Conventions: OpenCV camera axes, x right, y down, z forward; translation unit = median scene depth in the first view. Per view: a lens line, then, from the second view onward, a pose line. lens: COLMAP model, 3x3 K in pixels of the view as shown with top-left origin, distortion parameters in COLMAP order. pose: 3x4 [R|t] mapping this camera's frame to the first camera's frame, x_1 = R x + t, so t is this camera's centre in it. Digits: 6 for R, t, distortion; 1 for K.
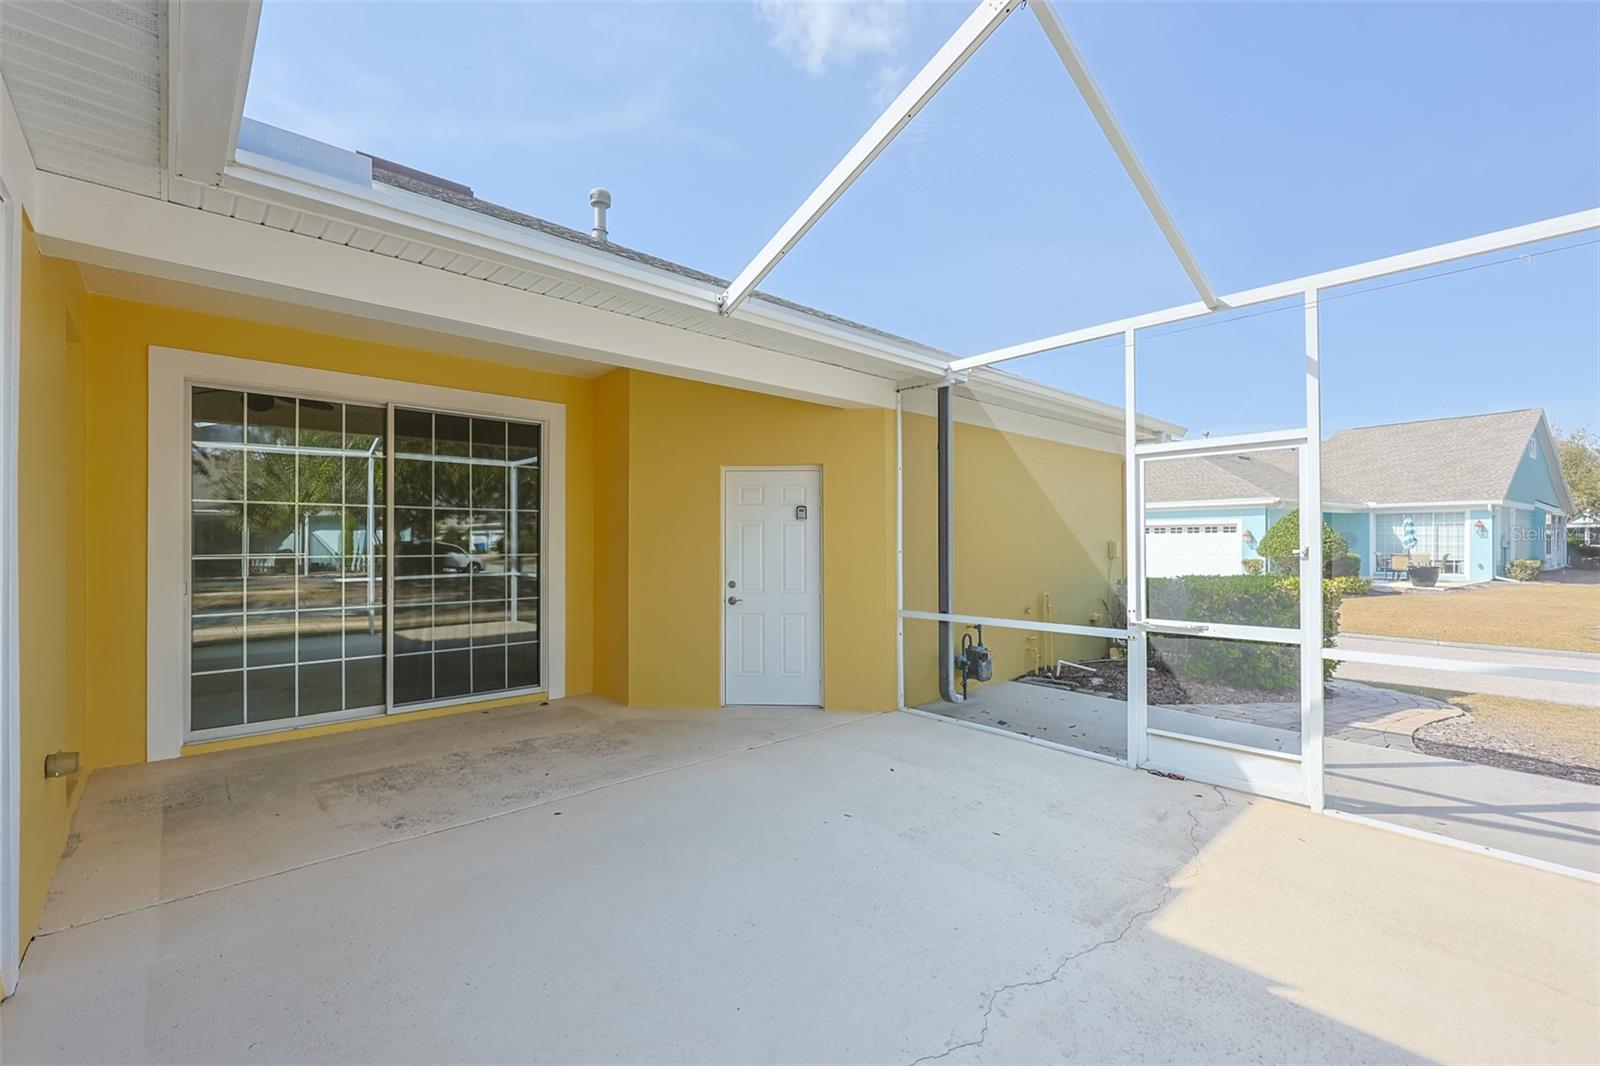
lens RADIAL K [[668.6, 0, 800.0], [0, 668.6, 533.0], [0, 0, 1]] dist [-0.000829, -0.000145]
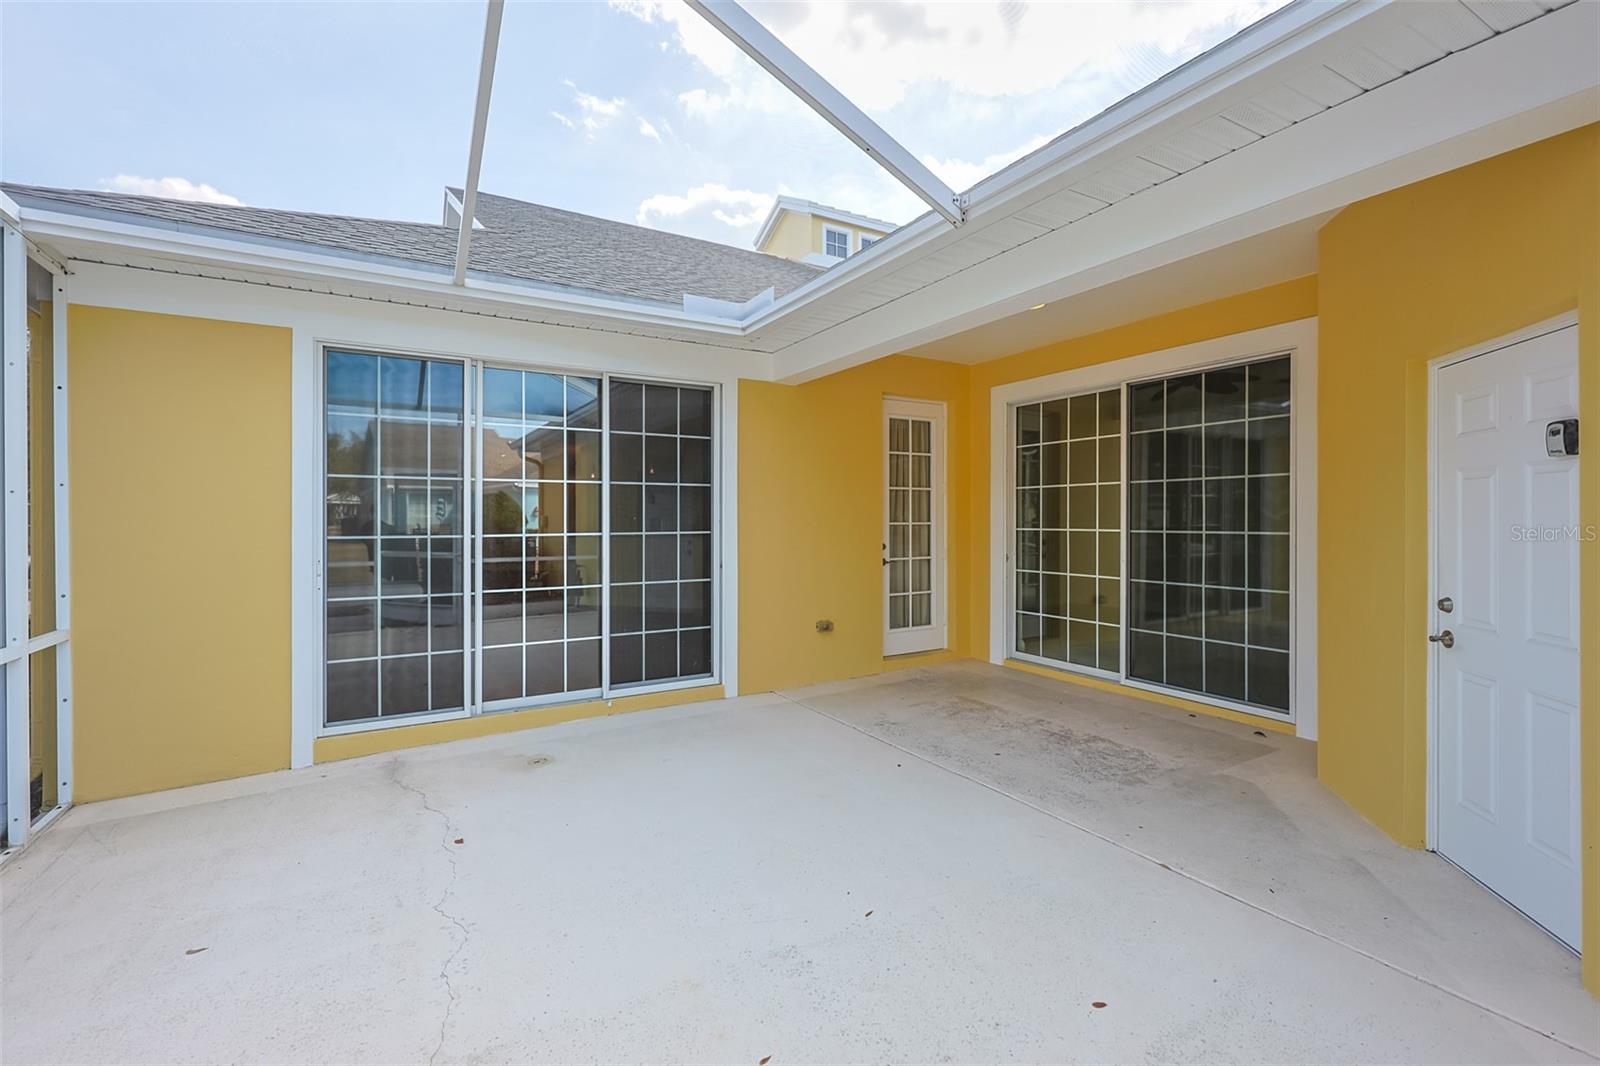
lens RADIAL K [[708.0, 0, 812.4], [0, 708.0, 518.0], [0, 0, 1]] dist [0.000282, 0.000220]
pose [[-0.202594, 0.000640, -0.979263, 0.624534], [0.015939, 0.999869, -0.002644, 0.011371], [0.979133, -0.016144, -0.202577, 0.856205]]
